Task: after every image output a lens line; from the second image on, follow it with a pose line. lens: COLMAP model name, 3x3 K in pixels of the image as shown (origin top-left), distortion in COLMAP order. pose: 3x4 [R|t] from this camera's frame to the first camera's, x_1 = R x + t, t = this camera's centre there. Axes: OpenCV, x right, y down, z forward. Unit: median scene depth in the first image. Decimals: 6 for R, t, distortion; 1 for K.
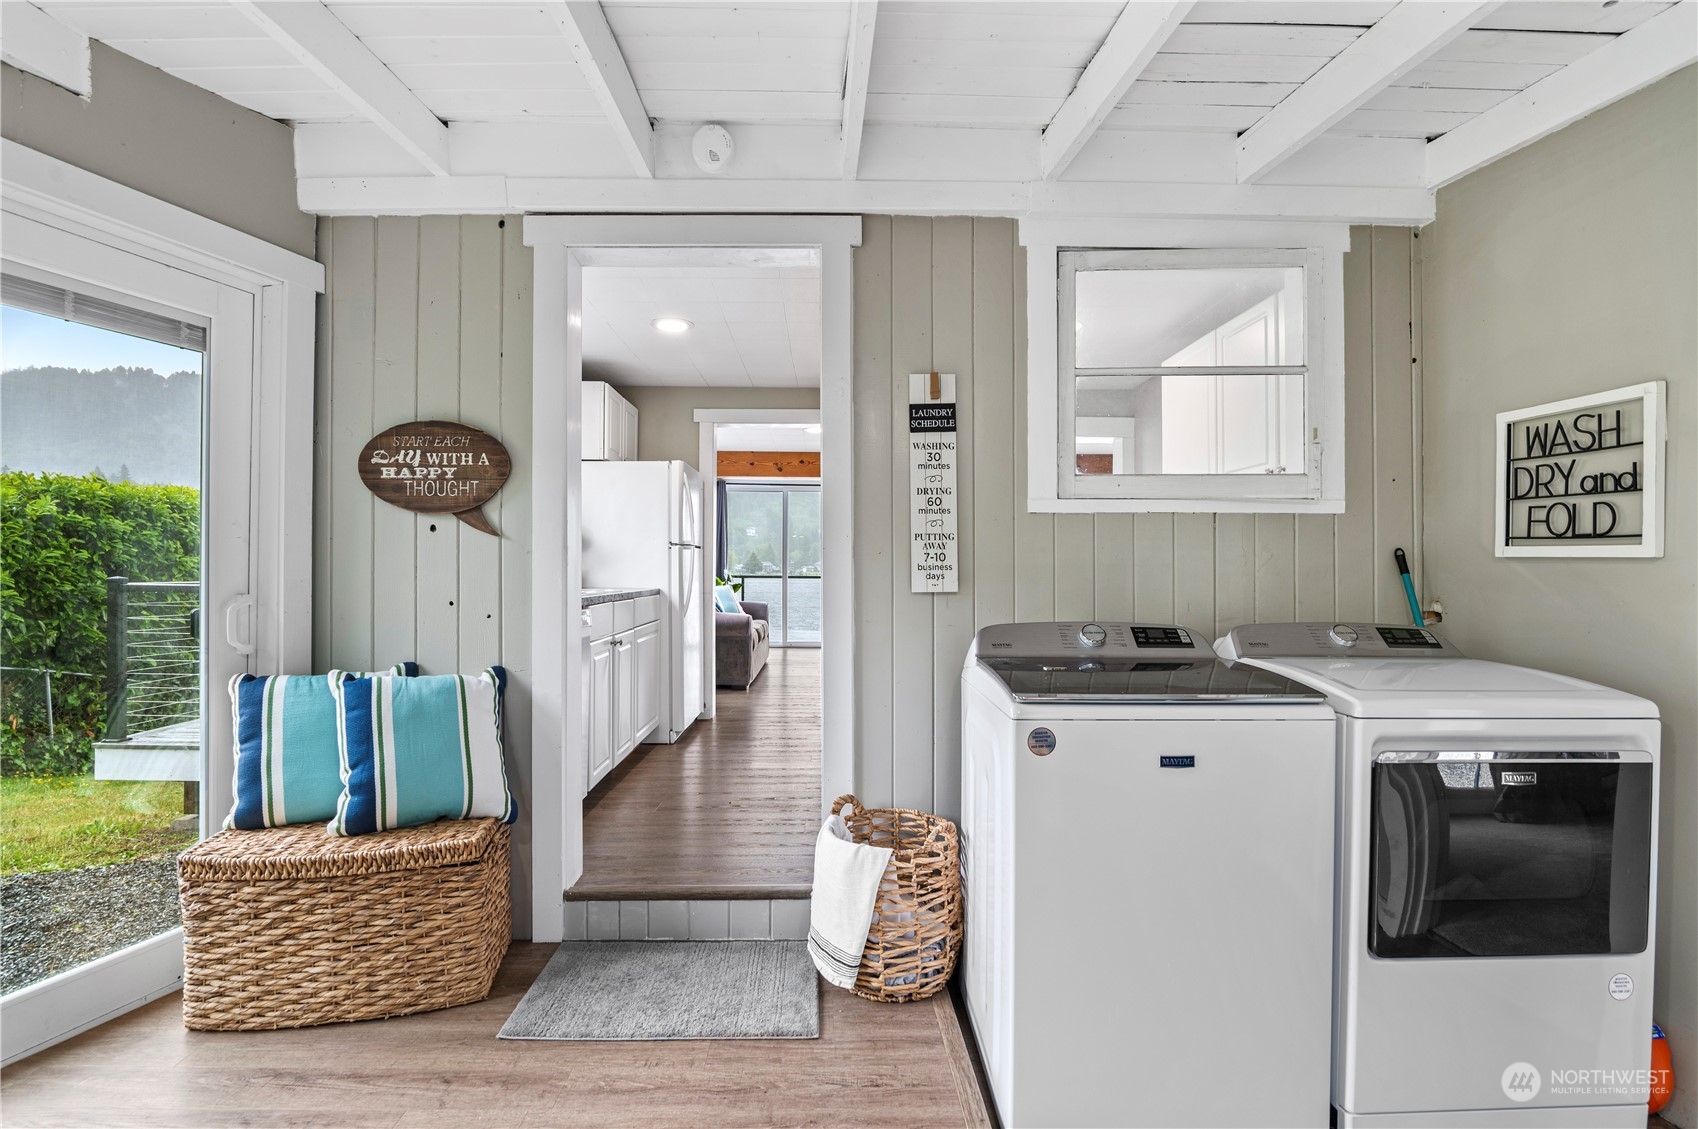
lens RADIAL K [[818.7, 0, 836.3], [0, 818.7, 567.1], [0, 0, 1]] dist [-0.014830, 0.000375]
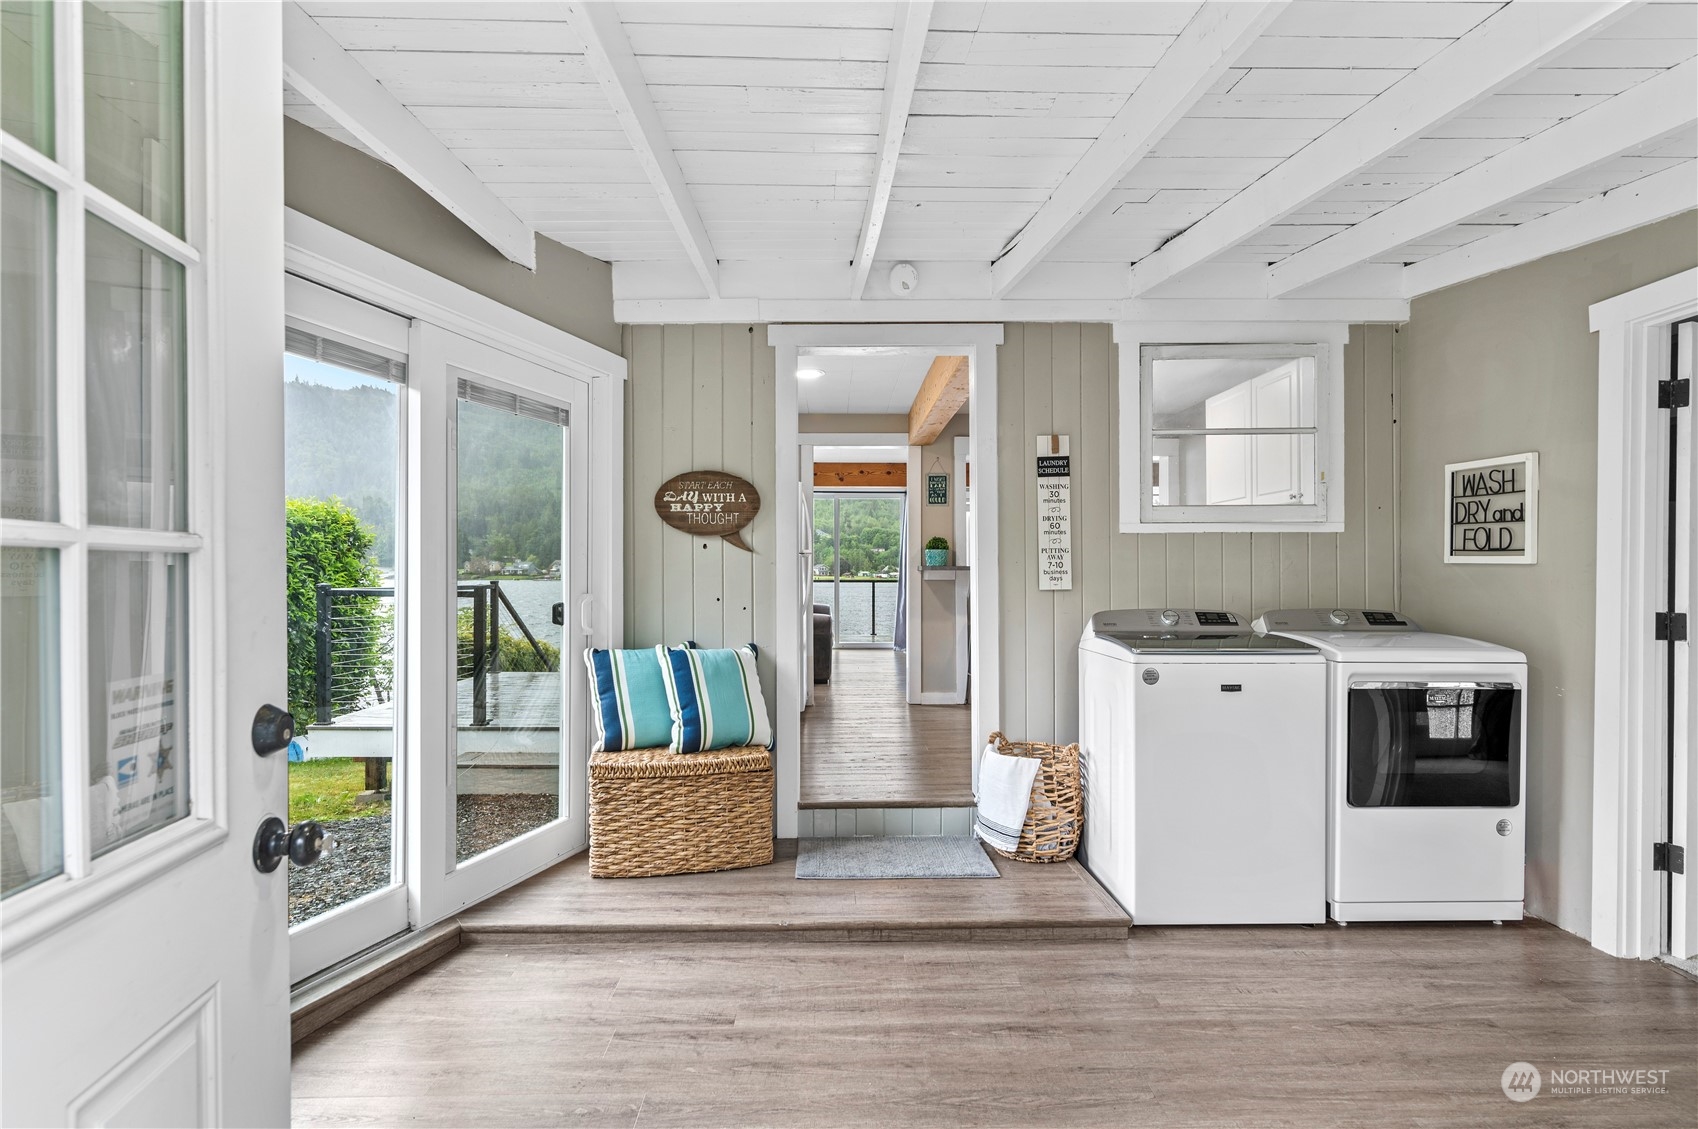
lens RADIAL K [[903.5, 0, 854.9], [0, 903.5, 577.1], [0, 0, 1]] dist [0.006711, 0.000020]
pose [[0.999614, -0.005359, 0.027243, -0.291007], [0.005139, 0.999954, 0.008139, -0.006040], [-0.027285, -0.007996, 0.999596, -0.600445]]
